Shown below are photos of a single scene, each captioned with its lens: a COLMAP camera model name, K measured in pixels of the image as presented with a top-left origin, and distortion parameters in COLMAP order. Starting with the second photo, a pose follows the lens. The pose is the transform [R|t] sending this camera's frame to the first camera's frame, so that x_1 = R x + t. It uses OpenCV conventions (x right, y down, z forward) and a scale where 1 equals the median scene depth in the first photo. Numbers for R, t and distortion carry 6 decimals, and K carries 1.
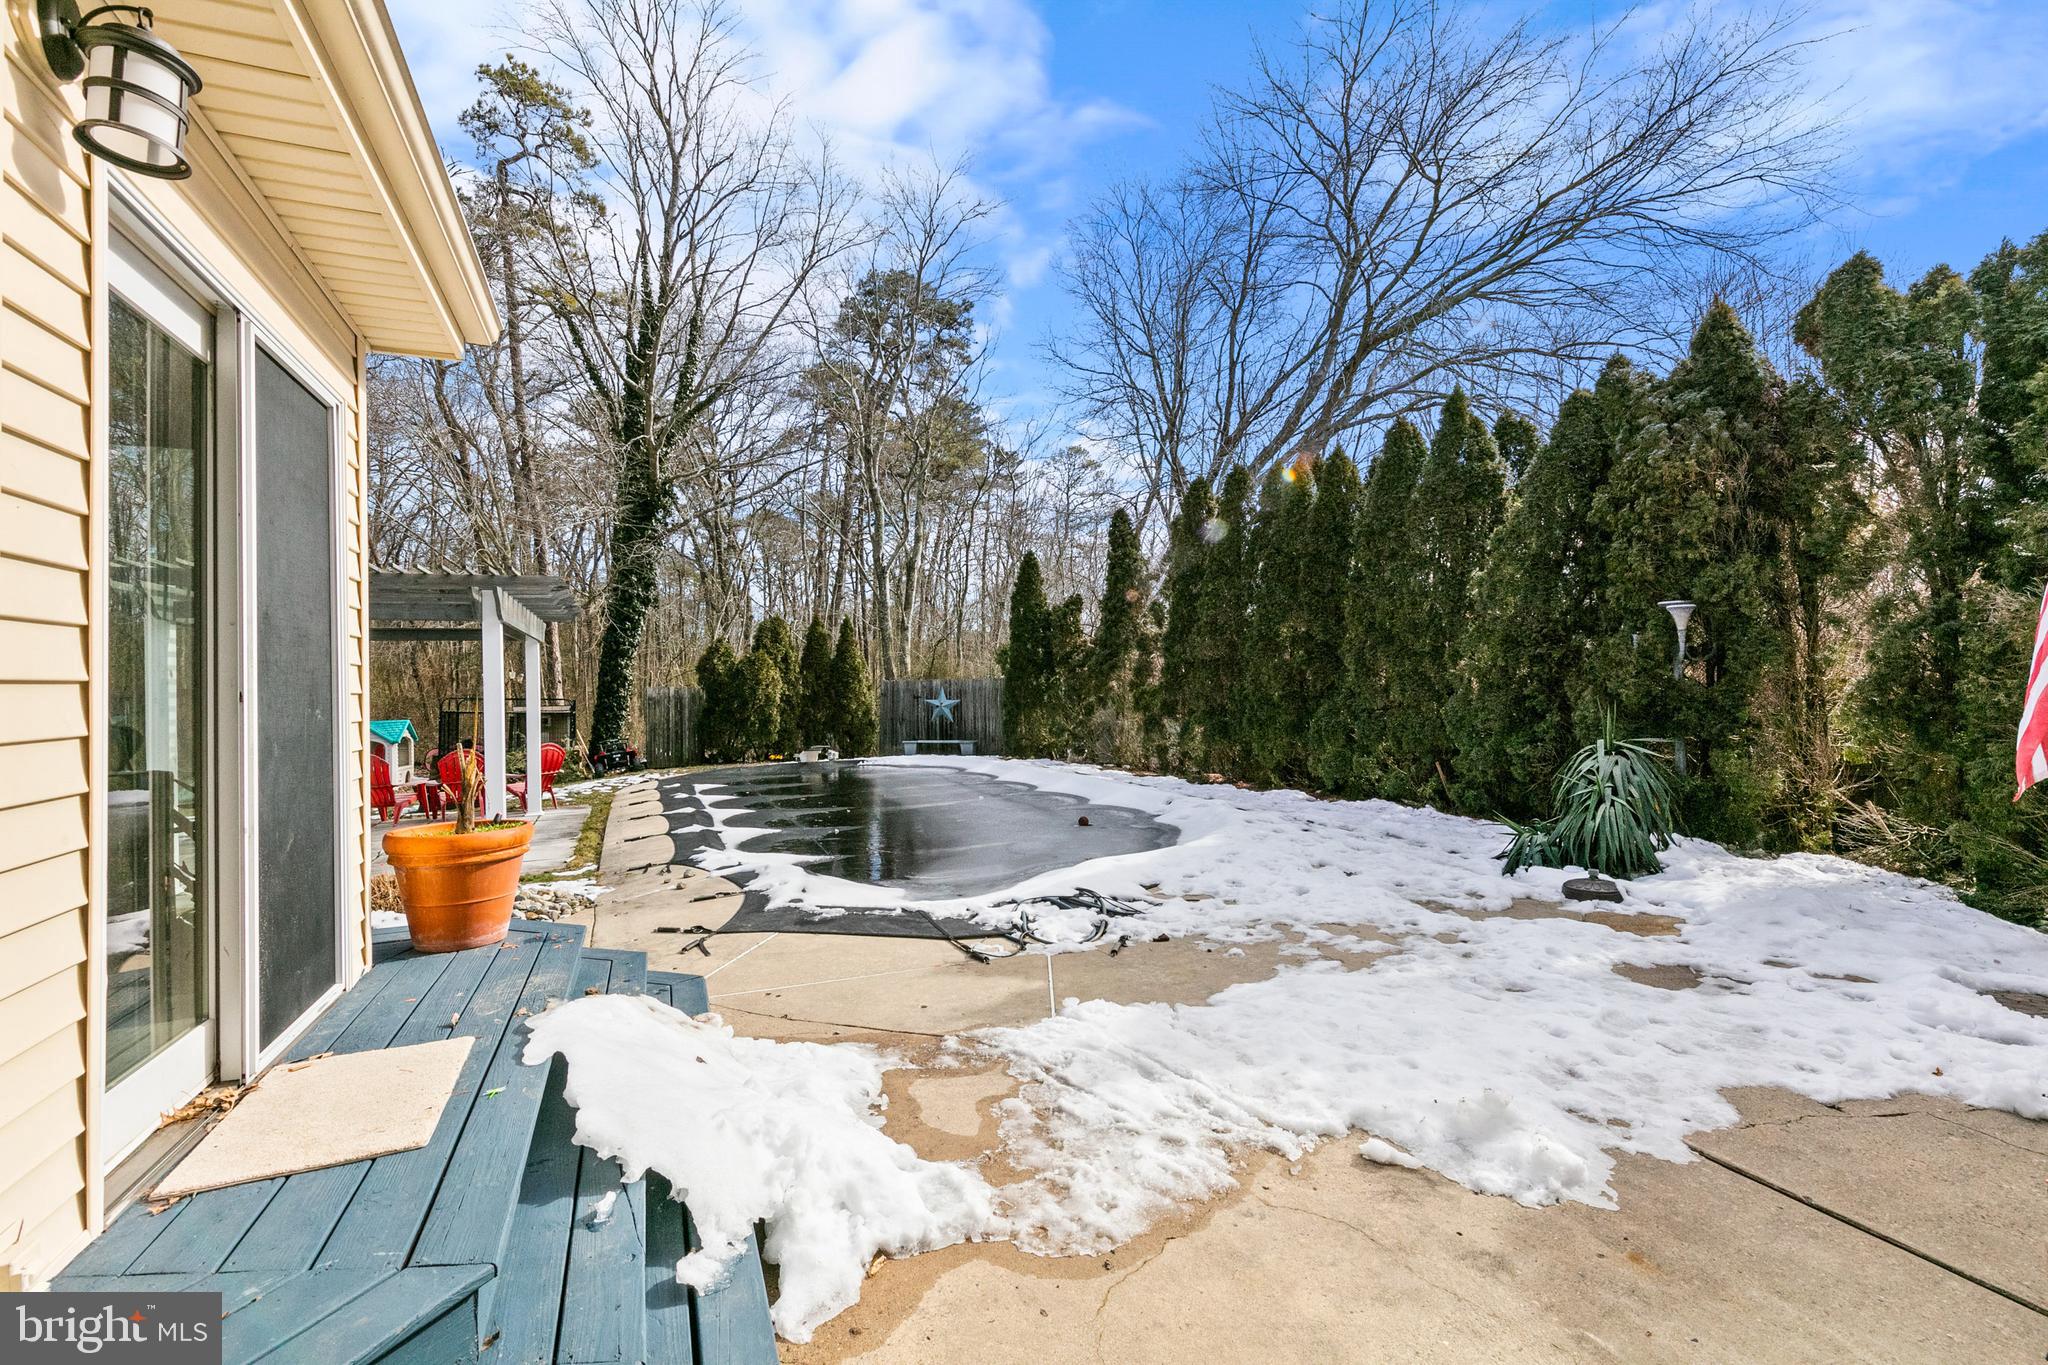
lens RADIAL K [[902.1, 0, 1011.7], [0, 902.1, 669.9], [0, 0, 1]] dist [-0.000884, -0.000113]
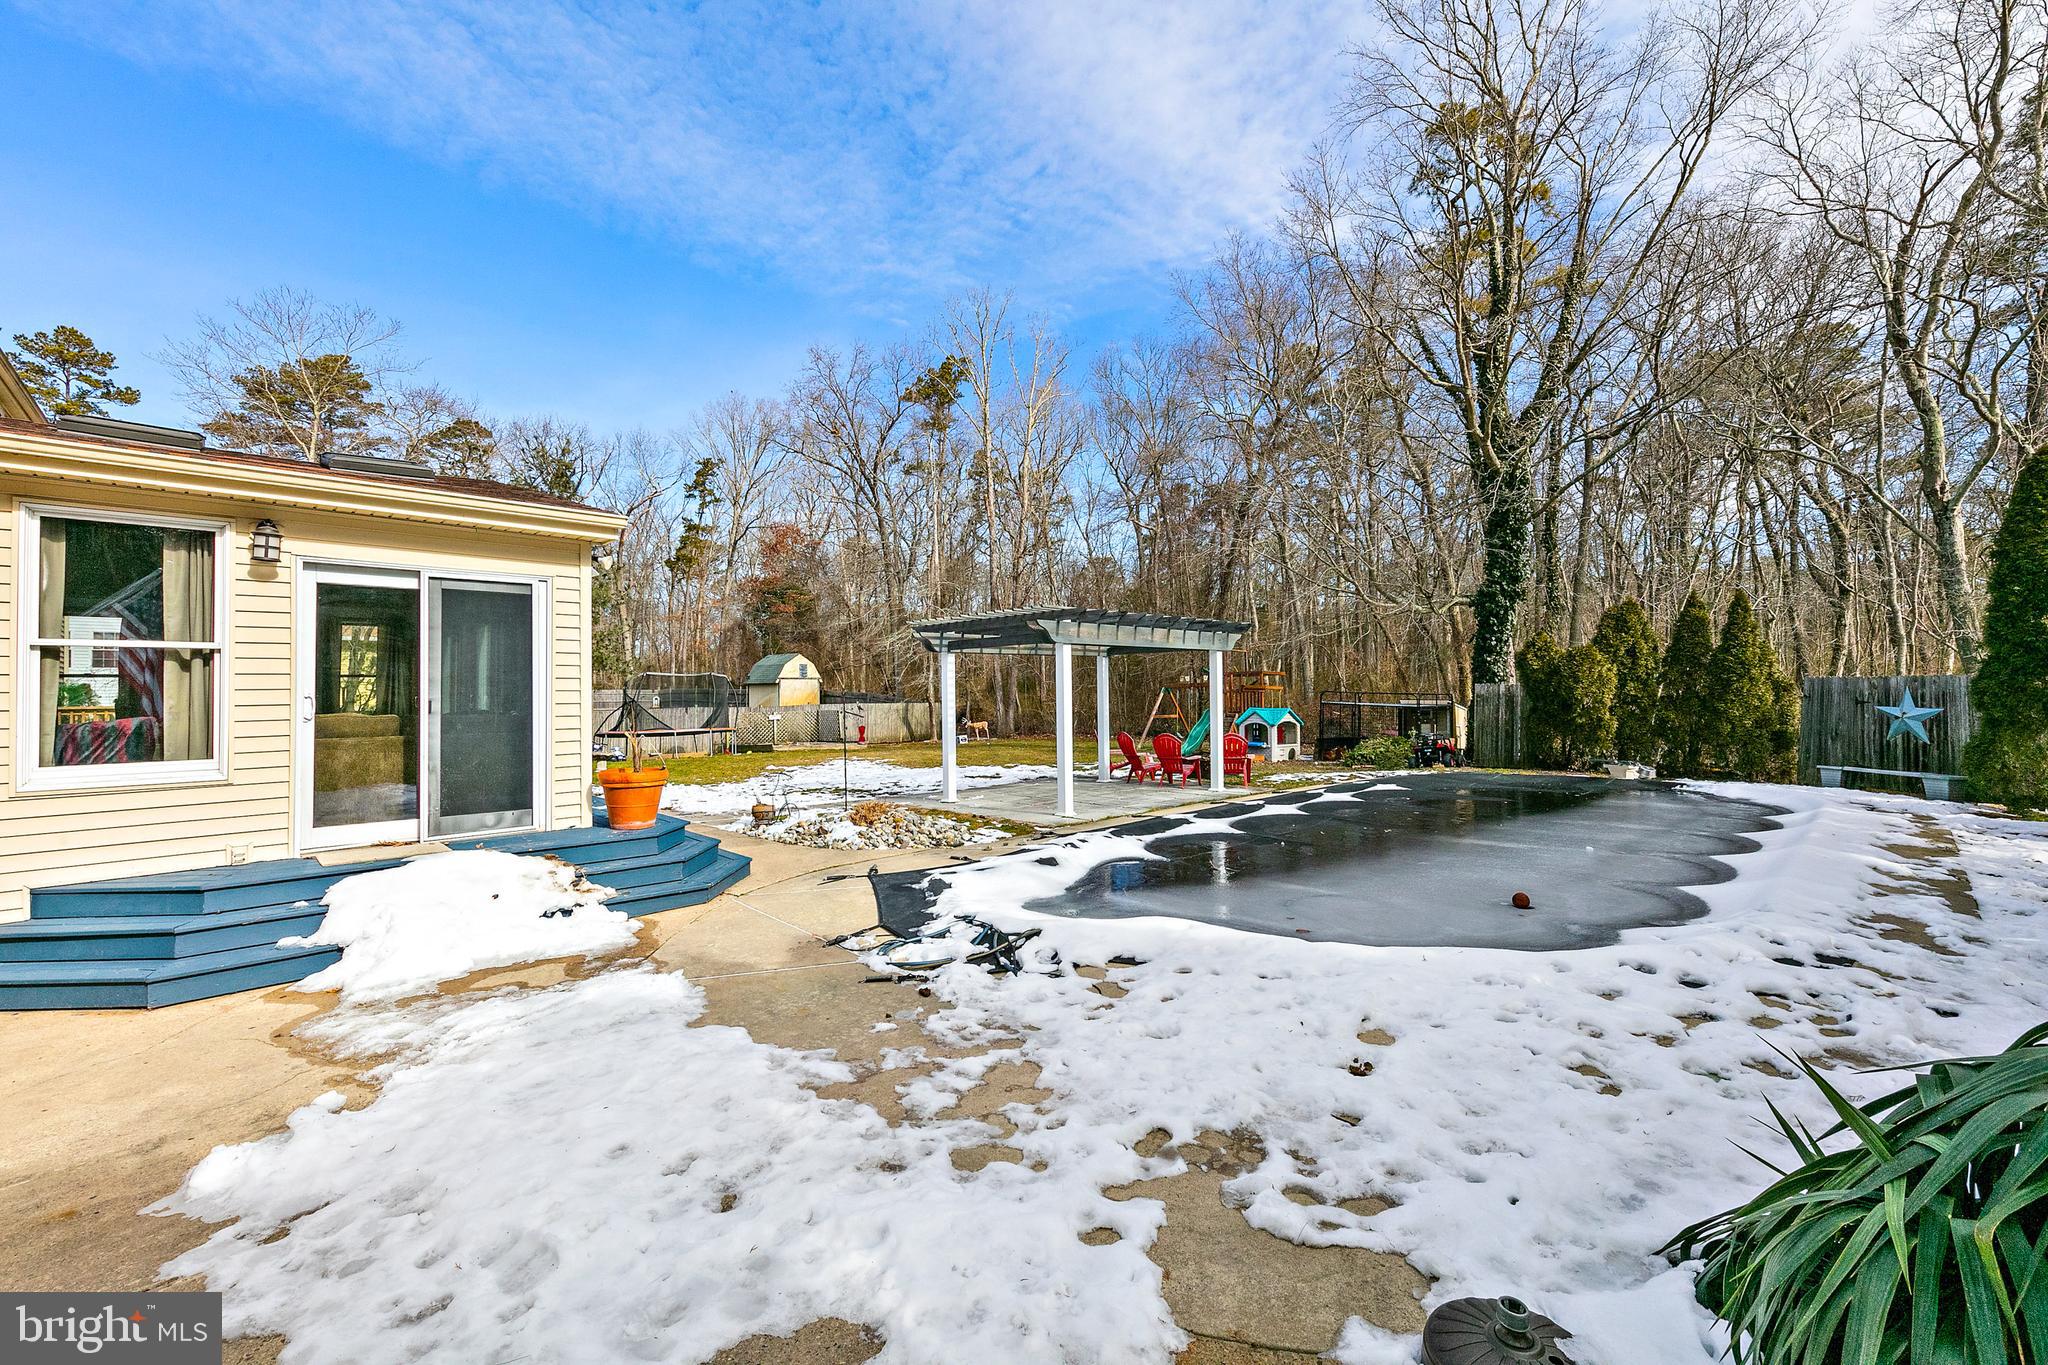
lens RADIAL K [[820.5, 0, 1026.0], [0, 820.5, 674.6], [0, 0, 1]] dist [-0.000371, -0.000226]
pose [[0.354053, -0.000063, -0.935226, 0.267471], [0.018194, 0.999811, 0.006820, -0.006371], [0.935049, -0.019430, 0.353987, 0.224317]]
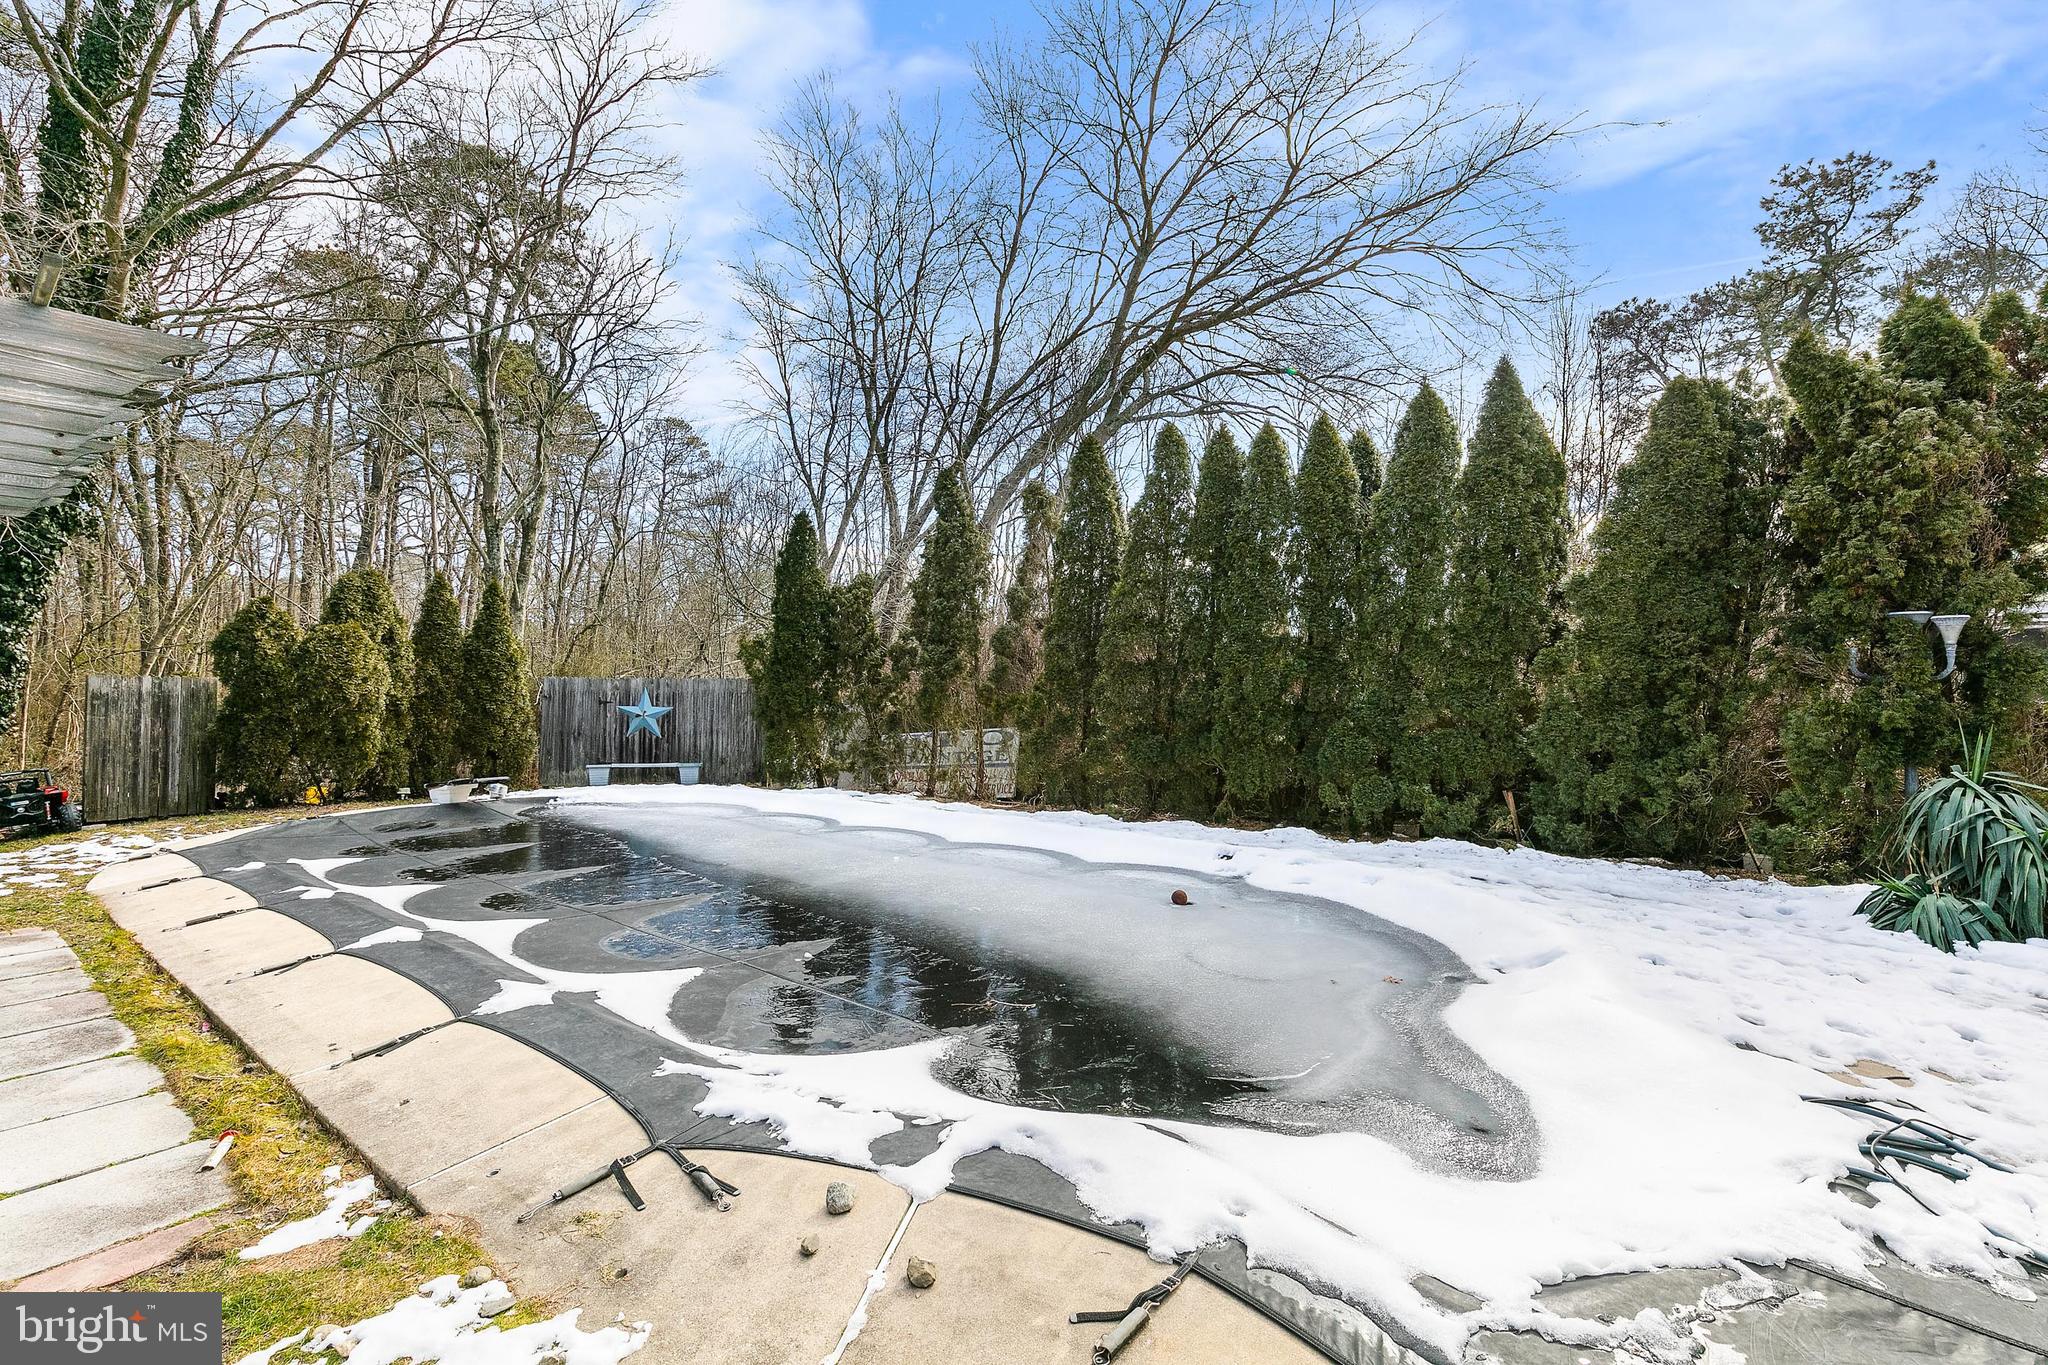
lens RADIAL K [[902.1, 0, 1025.6], [0, 902.1, 680.6], [0, 0, 1]] dist [-0.000884, -0.000113]
pose [[0.874243, 0.030709, 0.484516, -0.173889], [-0.030371, 0.999502, -0.008549, 0.009930], [-0.484538, -0.007241, 0.874741, 0.246139]]
